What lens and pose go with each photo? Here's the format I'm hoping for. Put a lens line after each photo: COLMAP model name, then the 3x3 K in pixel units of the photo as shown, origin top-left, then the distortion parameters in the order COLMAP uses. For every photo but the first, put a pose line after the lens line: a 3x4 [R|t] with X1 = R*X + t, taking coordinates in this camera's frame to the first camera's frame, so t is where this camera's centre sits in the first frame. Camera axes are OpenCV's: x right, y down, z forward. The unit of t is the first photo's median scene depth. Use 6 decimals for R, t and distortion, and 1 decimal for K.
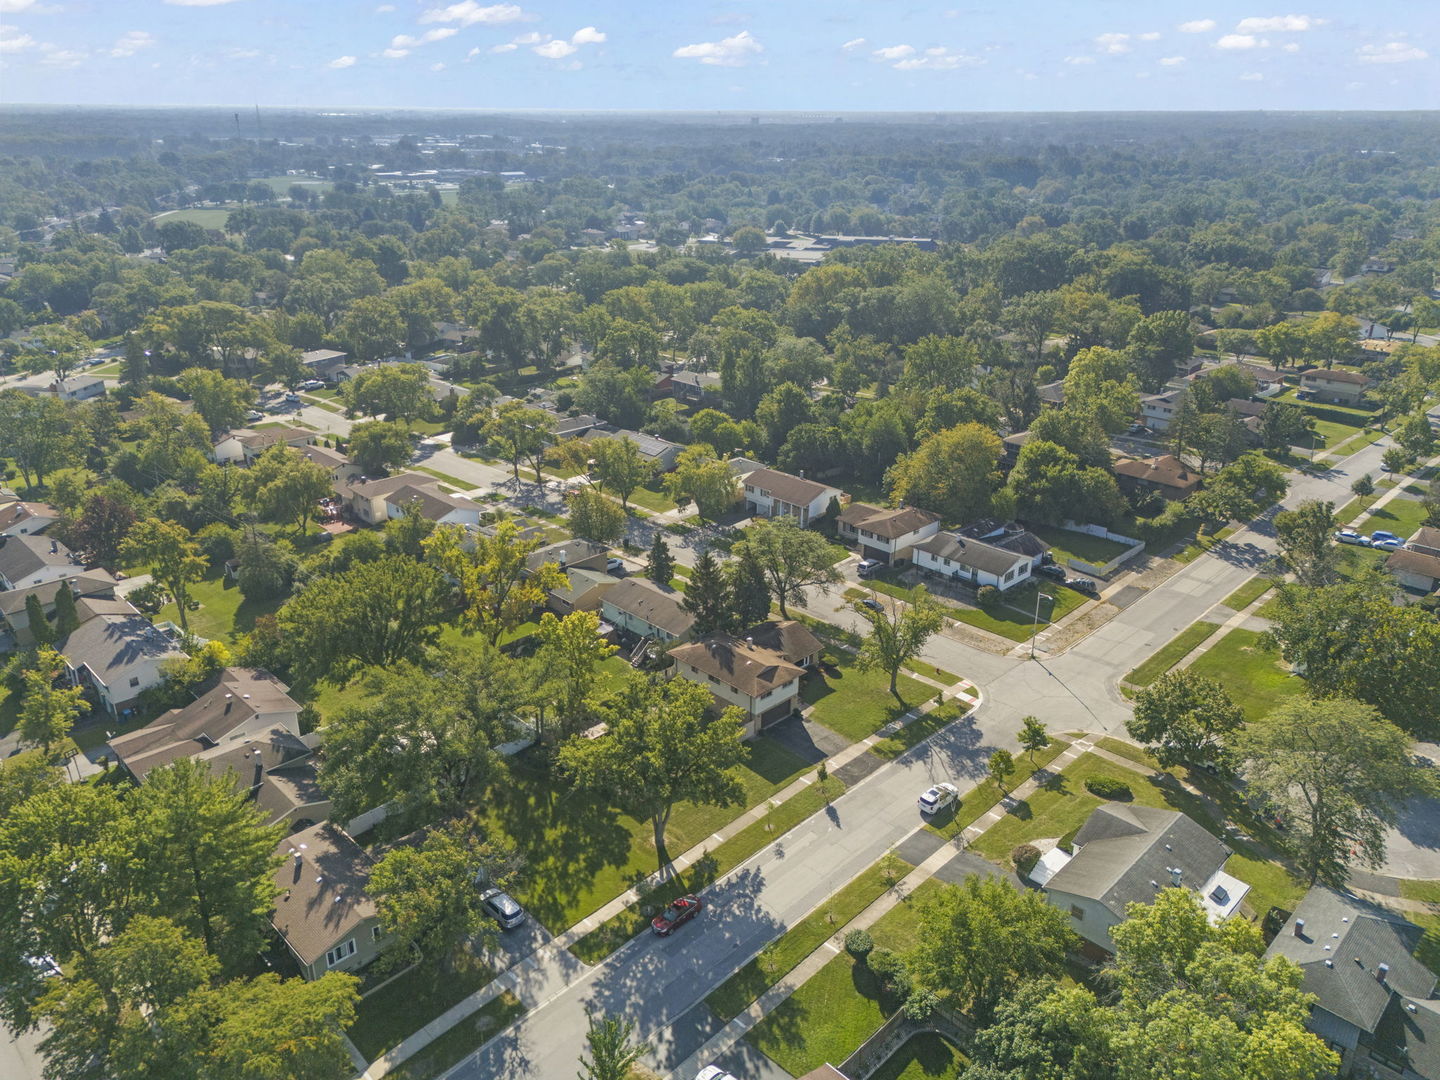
lens RADIAL K [[1214.4, 0, 720.0], [0, 1214.4, 540.0], [0, 0, 1]] dist [0.000752, -0.005853]
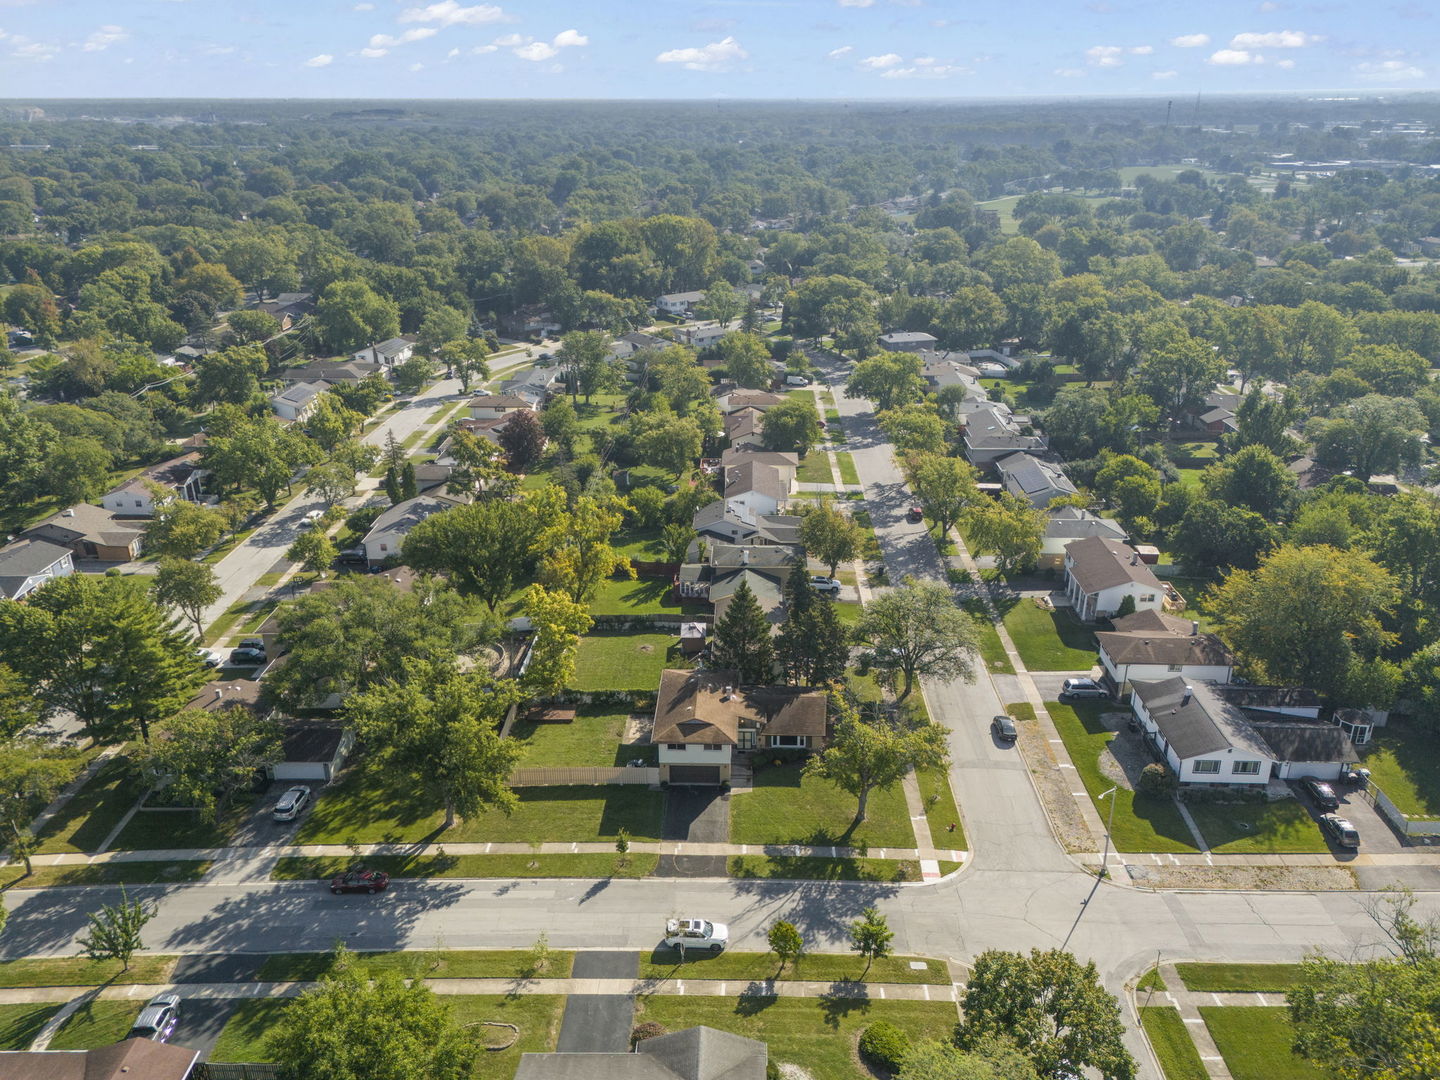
lens RADIAL K [[1122.2, 0, 720.0], [0, 1122.2, 540.0], [0, 0, 1]] dist [-0.000054, 0.005653]
pose [[0.696246, 0.300382, -0.651929, 0.666441], [-0.281461, 0.949741, 0.137008, -0.179069], [0.660319, 0.088101, 0.745800, 0.416515]]
